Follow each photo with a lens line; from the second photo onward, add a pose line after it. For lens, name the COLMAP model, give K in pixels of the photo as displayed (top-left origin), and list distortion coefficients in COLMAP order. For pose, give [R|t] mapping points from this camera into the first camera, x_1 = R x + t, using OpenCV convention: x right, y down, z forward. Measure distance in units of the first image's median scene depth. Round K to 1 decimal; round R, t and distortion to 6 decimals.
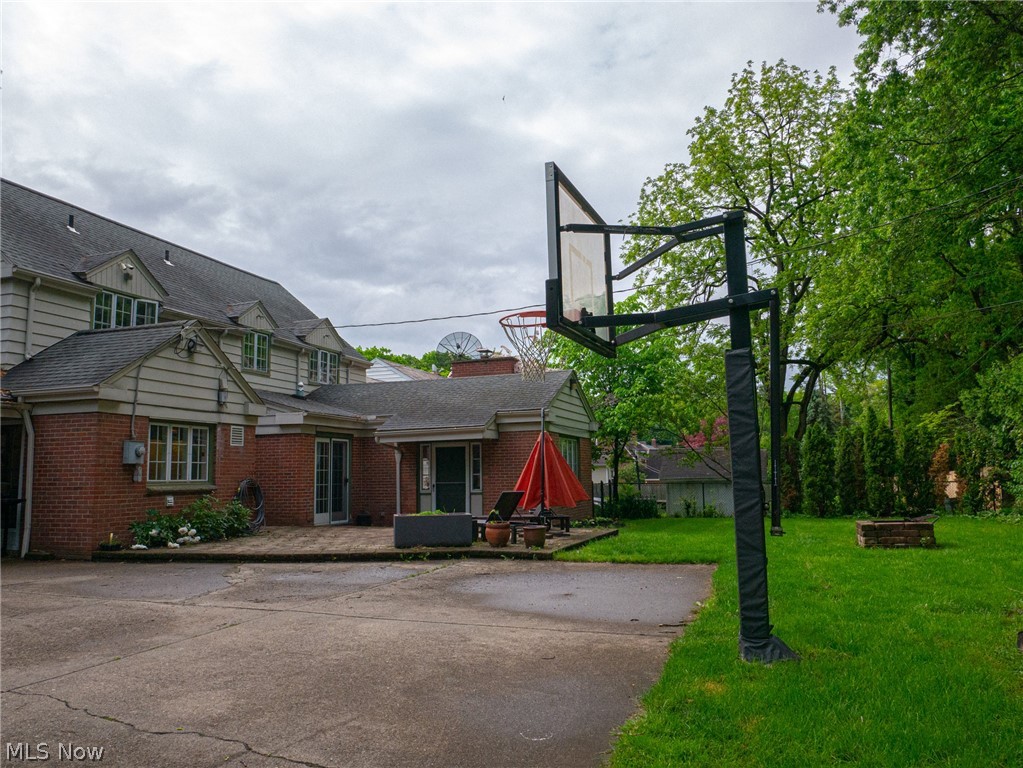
lens RADIAL K [[782.4, 0, 513.0], [0, 782.4, 379.3], [0, 0, 1]] dist [-0.037485, 0.008877]
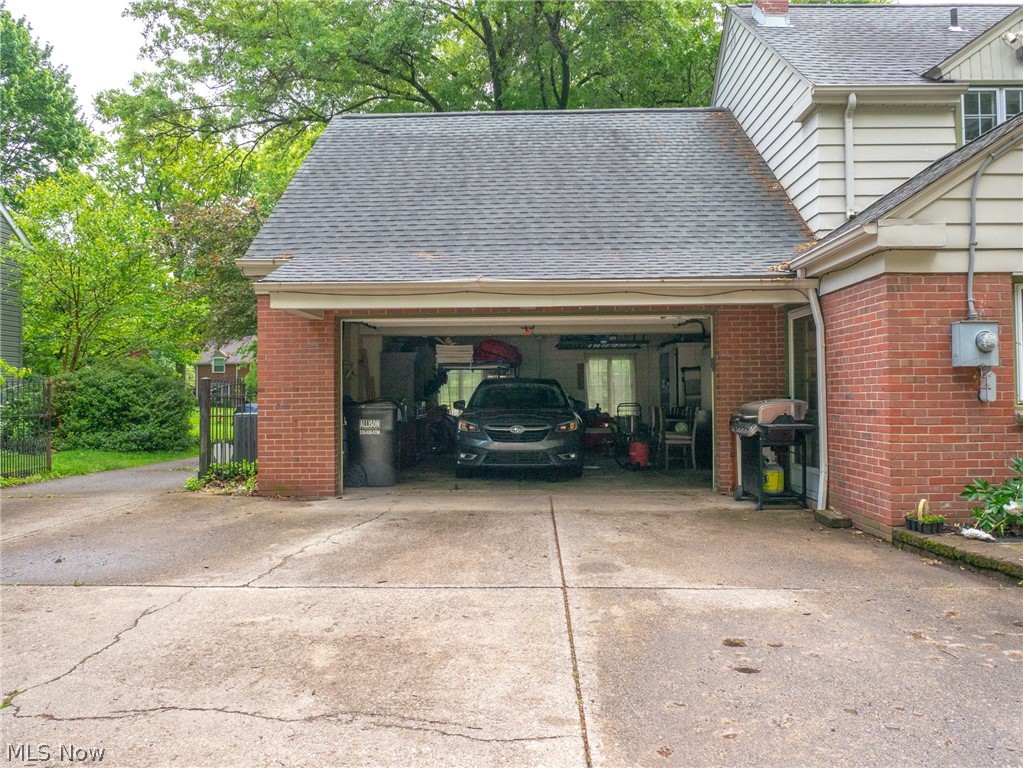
lens RADIAL K [[721.6, 0, 511.8], [0, 721.6, 380.6], [0, 0, 1]] dist [-0.055495, 0.023077]
pose [[0.287759, -0.008876, -0.957662, -0.105282], [0.119384, 0.992490, 0.026674, 0.055825], [0.950233, -0.122005, 0.286658, 0.463596]]
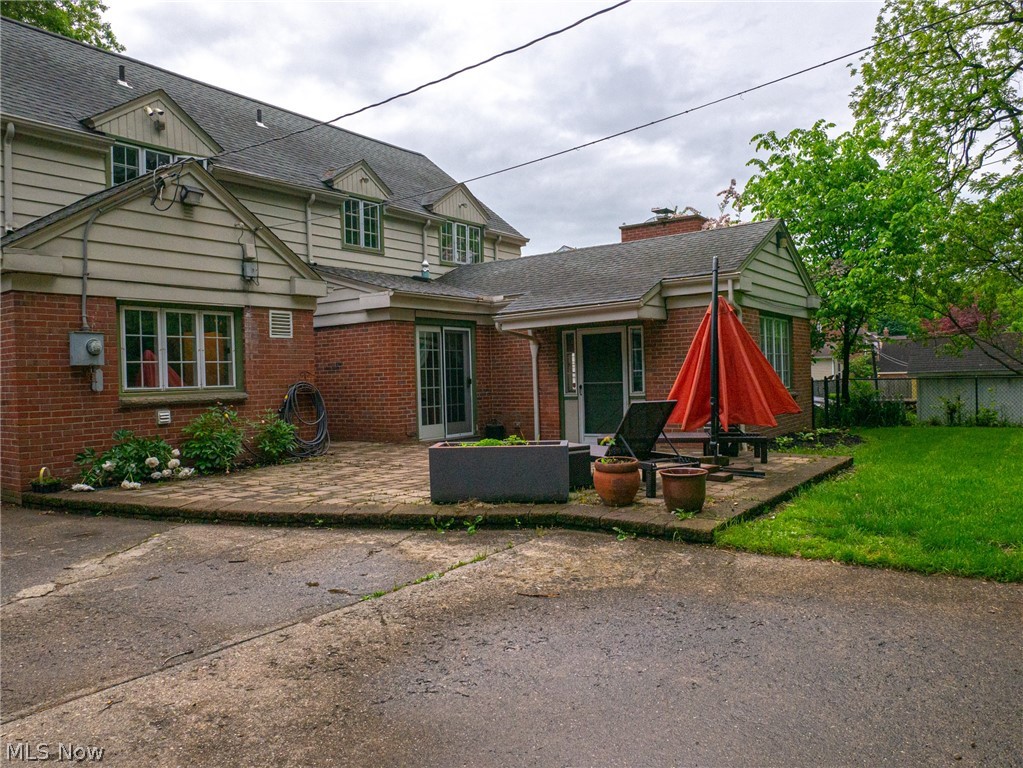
lens RADIAL K [[721.6, 0, 513.7], [0, 721.6, 382.9], [0, 0, 1]] dist [-0.055495, 0.023077]
pose [[0.954935, -0.010263, -0.296638, 0.048657], [0.051018, 0.990203, 0.129980, 0.049710], [0.292398, -0.139256, 0.946103, 0.412790]]
